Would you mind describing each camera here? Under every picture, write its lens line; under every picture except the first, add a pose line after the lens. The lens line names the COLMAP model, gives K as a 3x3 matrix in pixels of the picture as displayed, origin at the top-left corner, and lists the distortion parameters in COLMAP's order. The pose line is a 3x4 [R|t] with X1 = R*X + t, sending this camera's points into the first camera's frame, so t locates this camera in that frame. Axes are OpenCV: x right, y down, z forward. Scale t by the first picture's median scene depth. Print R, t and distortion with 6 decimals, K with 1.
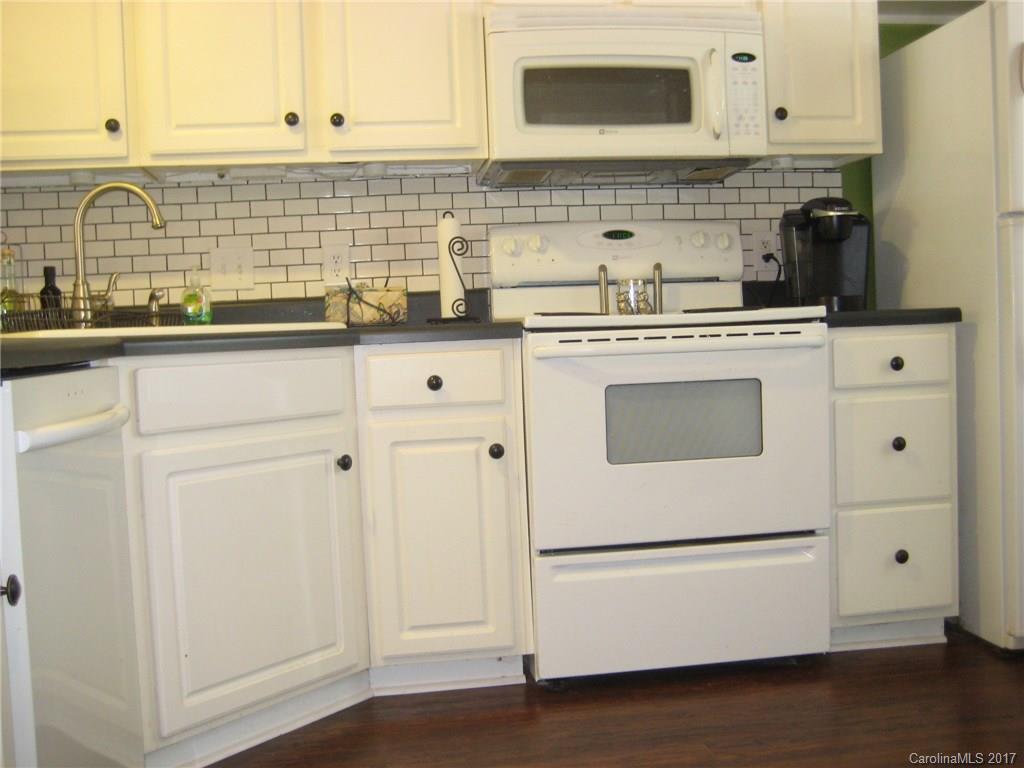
lens RADIAL K [[1075.4, 0, 512.0], [0, 1075.4, 384.0], [0, 0, 1]] dist [-0.139116, 0.174635]
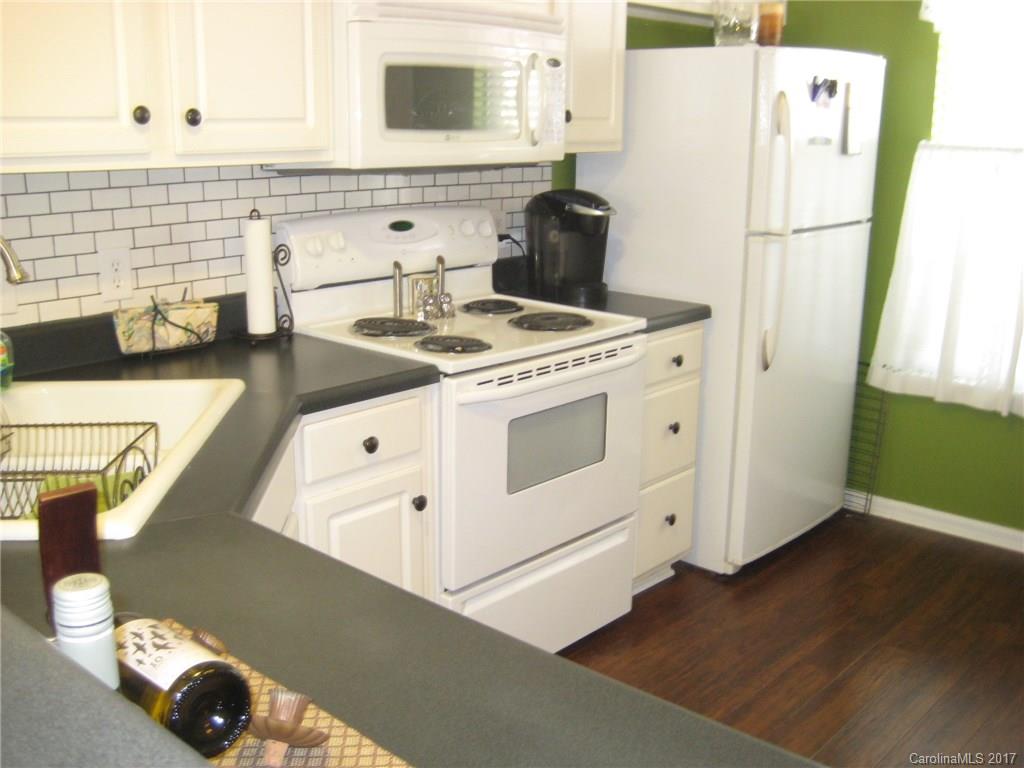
lens RADIAL K [[1075.4, 0, 512.0], [0, 1075.4, 384.0], [0, 0, 1]] dist [-0.139116, 0.174635]
pose [[0.766177, -0.108850, 0.633344, -0.459323], [-0.010930, 0.983201, 0.182201, -0.182195], [-0.642537, -0.146521, 0.752116, 0.209130]]
